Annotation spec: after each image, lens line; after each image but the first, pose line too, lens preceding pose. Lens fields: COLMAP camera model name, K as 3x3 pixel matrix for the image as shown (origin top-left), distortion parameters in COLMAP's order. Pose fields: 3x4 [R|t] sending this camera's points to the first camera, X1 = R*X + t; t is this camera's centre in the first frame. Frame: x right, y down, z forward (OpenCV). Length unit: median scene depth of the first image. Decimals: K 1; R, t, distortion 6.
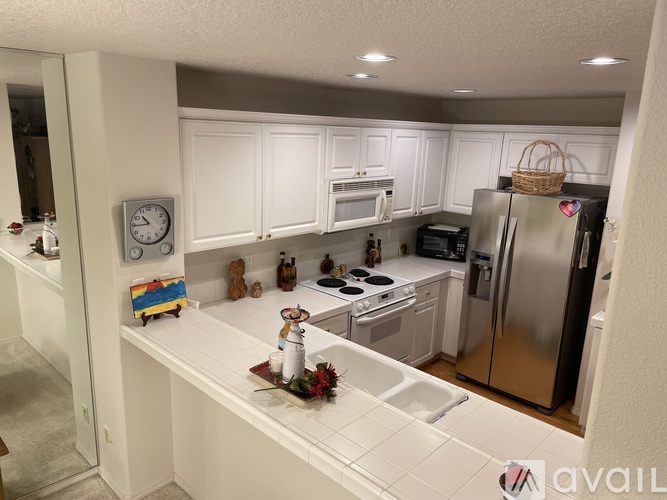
lens RADIAL K [[506.2, 0, 333.1], [0, 506.2, 251.9], [0, 0, 1]] dist [0.073502, -0.103095]
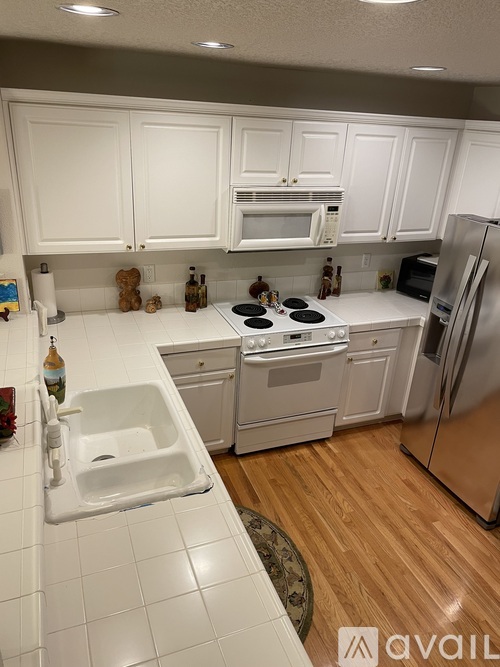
lens RADIAL K [[506.2, 0, 250.7], [0, 506.2, 334.9], [0, 0, 1]] dist [0.073502, -0.103095]
pose [[0.909104, 0.179653, -0.375839, 0.364023], [-0.121036, 0.977218, 0.174345, -0.052837], [0.398598, -0.113007, 0.910137, 0.227545]]
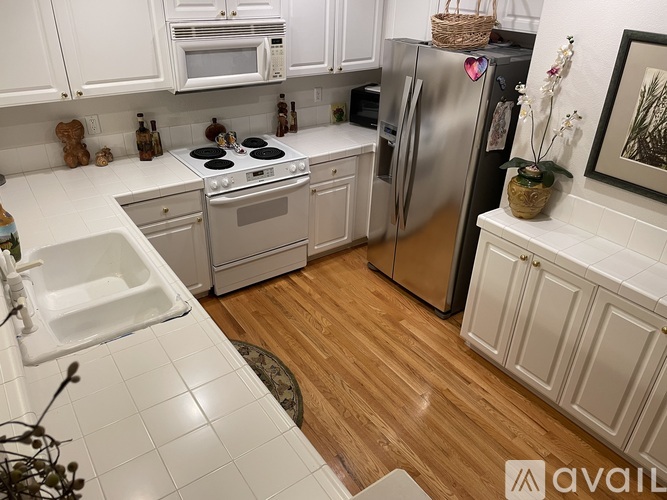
lens RADIAL K [[506.2, 0, 334.7], [0, 506.2, 249.0], [0, 0, 1]] dist [0.073502, -0.103095]
pose [[0.983422, 0.082742, -0.161354, 0.395465], [-0.036620, 0.962113, 0.270180, -0.025998], [0.177596, -0.259792, 0.949193, 0.191639]]
